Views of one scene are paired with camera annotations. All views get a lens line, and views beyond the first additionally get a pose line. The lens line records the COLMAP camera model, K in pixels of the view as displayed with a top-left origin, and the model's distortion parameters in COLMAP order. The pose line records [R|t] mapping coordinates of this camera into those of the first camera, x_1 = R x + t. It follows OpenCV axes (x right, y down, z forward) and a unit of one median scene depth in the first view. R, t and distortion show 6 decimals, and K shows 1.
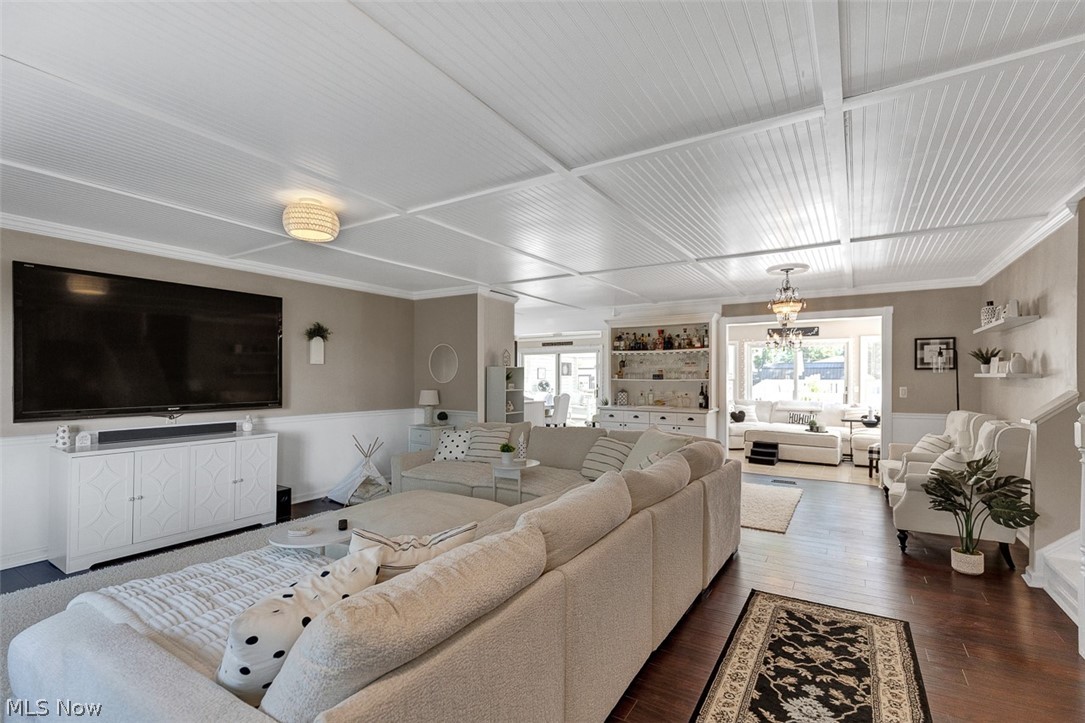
lens RADIAL K [[492.2, 0, 542.2], [0, 492.2, 370.0], [0, 0, 1]] dist [0.003326, -0.000945]
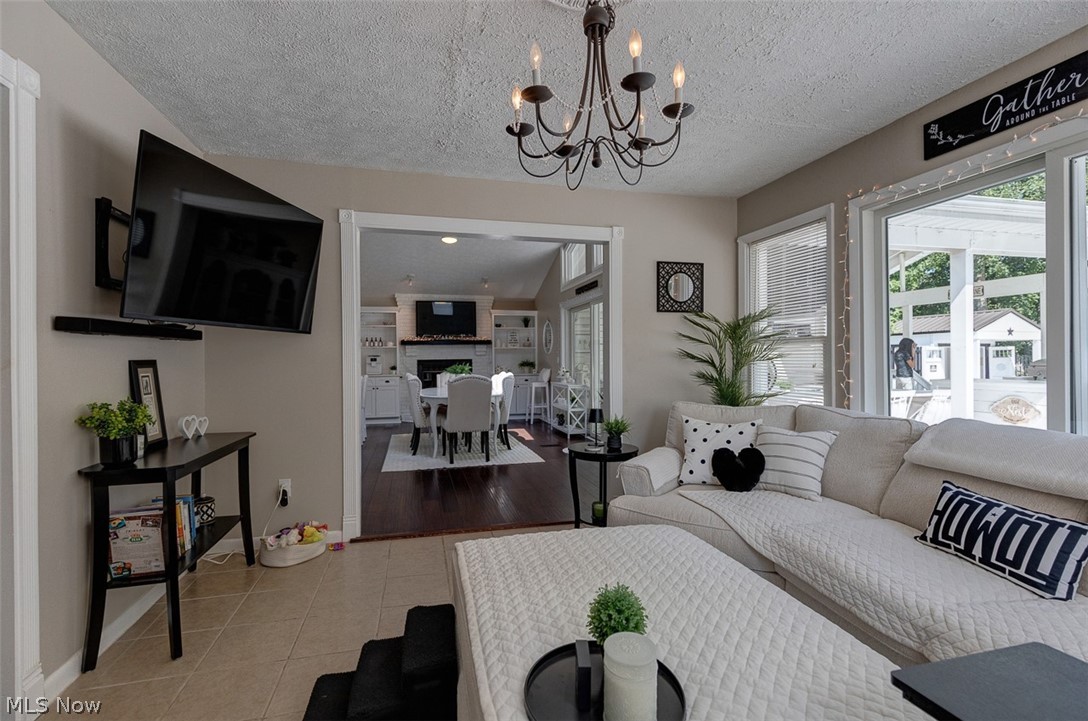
lens RADIAL K [[493.5, 0, 544.5], [0, 493.5, 354.3], [0, 0, 1]] dist [0.003326, -0.000945]
pose [[0.735841, -0.013209, -0.677025, 0.527473], [0.025478, 0.999642, 0.008188, 0.023298], [0.676675, -0.023274, 0.735914, 0.737073]]
